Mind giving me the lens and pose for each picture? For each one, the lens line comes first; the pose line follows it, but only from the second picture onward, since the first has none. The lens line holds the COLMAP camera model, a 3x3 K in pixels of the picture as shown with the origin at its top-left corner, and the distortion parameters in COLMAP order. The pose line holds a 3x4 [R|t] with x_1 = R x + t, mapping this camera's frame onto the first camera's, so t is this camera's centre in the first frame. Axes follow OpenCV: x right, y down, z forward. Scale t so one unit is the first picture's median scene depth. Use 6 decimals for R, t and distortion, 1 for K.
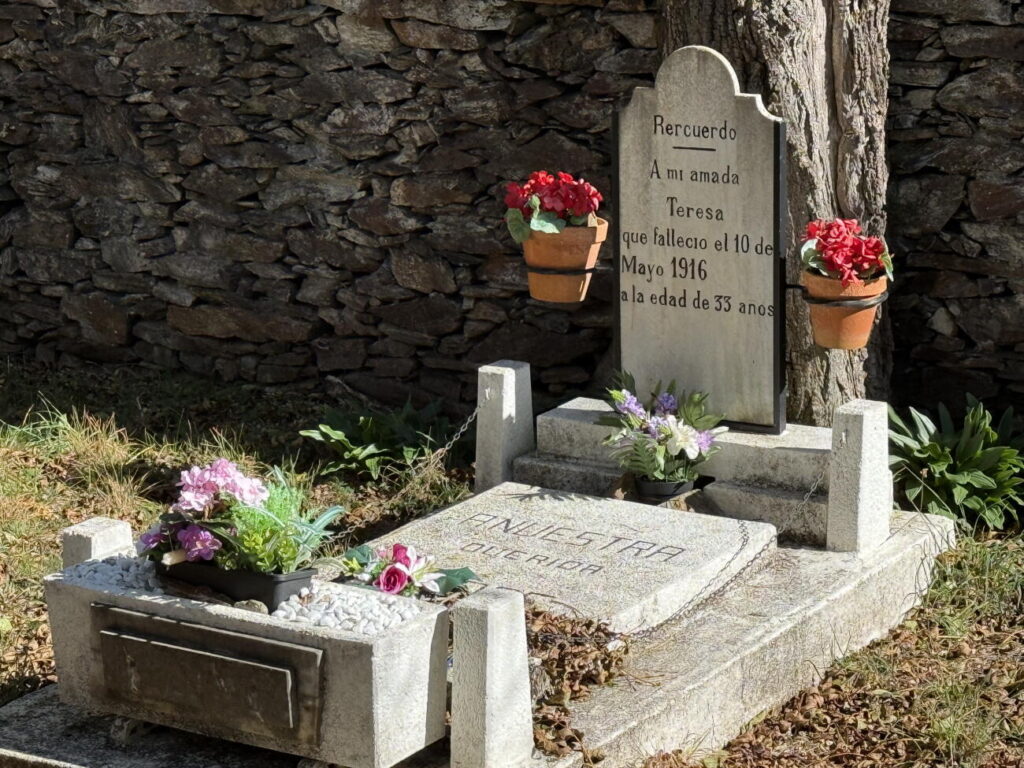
lens RADIAL K [[2941.1, 0, 512.0], [0, 2941.1, 384.0], [0, 0, 1]] dist [0.074163, 0.521839]
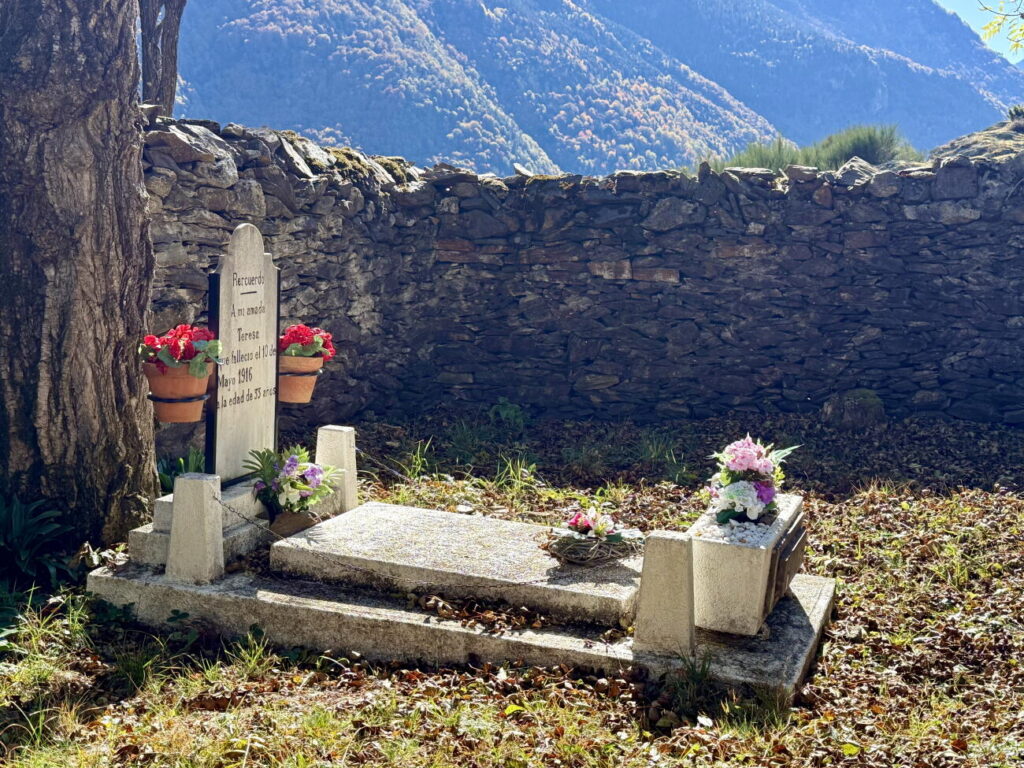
lens RADIAL K [[1310.6, 0, 512.0], [0, 1310.6, 384.0], [0, 0, 1]] dist [0.132468, -0.078077]
pose [[-0.237691, -0.117851, 0.964165, -0.504918], [0.193736, 0.966917, 0.165948, -0.098149], [-0.951824, 0.226238, -0.206995, 0.833879]]
